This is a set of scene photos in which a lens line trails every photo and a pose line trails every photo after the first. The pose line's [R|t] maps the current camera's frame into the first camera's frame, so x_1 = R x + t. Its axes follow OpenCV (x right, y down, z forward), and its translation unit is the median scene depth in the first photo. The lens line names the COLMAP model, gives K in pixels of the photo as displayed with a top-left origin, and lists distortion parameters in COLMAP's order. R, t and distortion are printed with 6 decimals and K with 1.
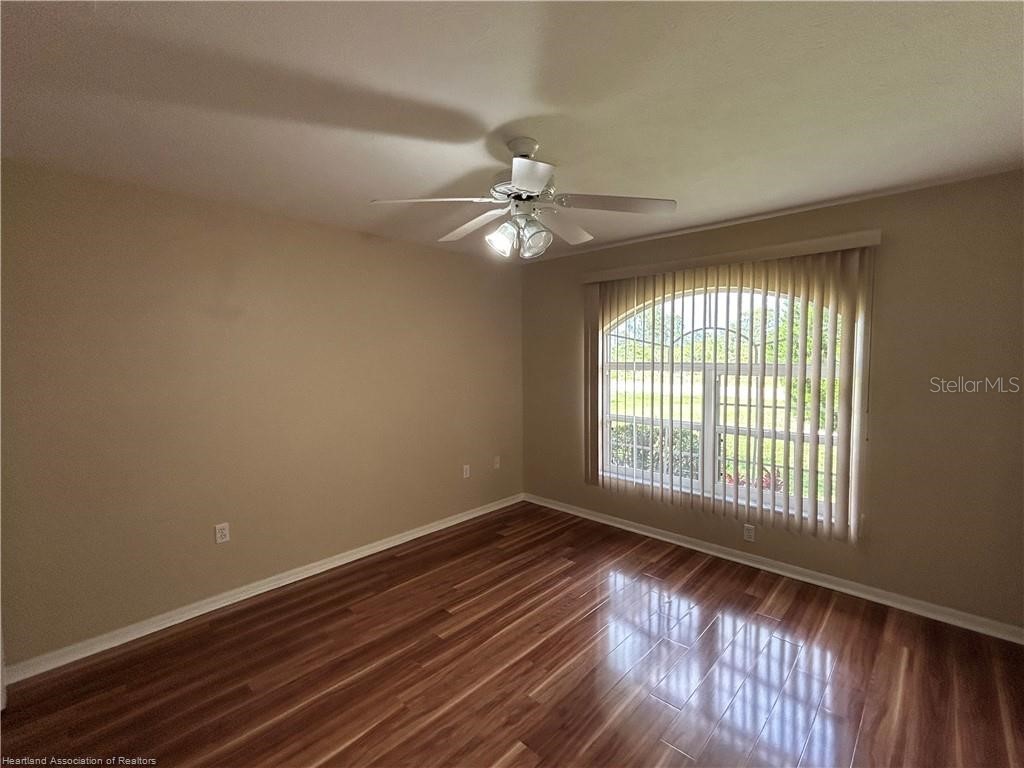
lens RADIAL K [[454.6, 0, 511.9], [0, 454.6, 386.9], [0, 0, 1]] dist [-0.000895, 0.001702]
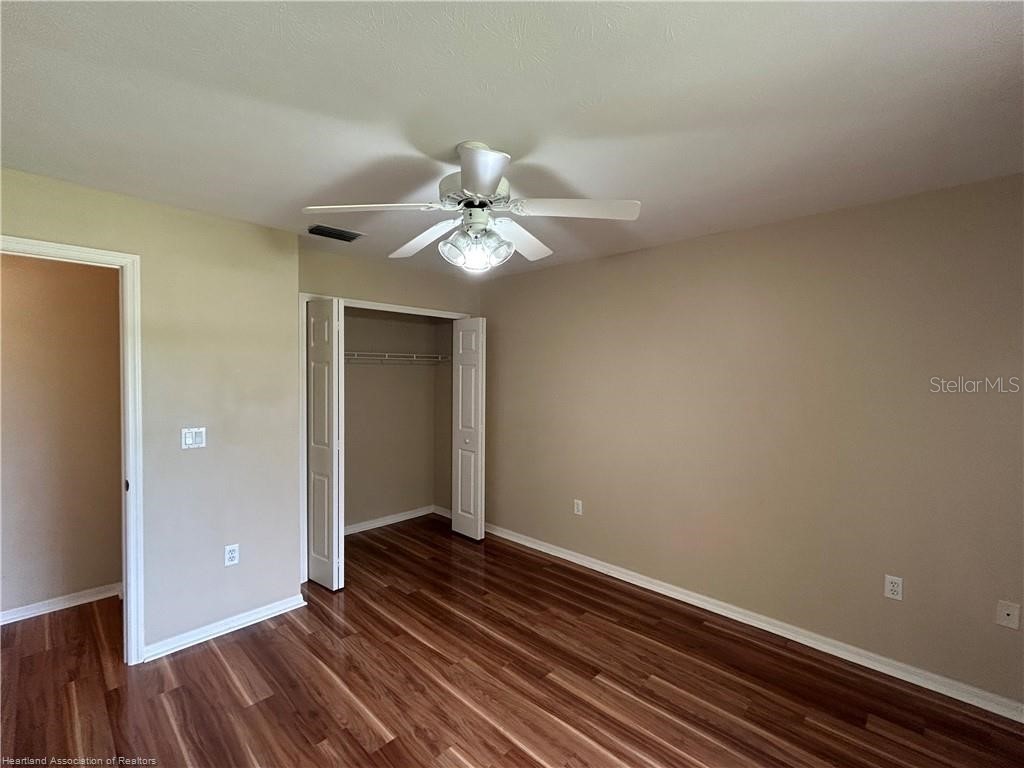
lens RADIAL K [[454.6, 0, 512.0], [0, 454.6, 378.1], [0, 0, 1]] dist [-0.000895, 0.001702]
pose [[0.000326, 0.016966, -0.999856, 0.748754], [-0.082944, 0.996411, 0.016880, -0.066146], [0.996554, 0.082927, 0.001733, 0.848545]]
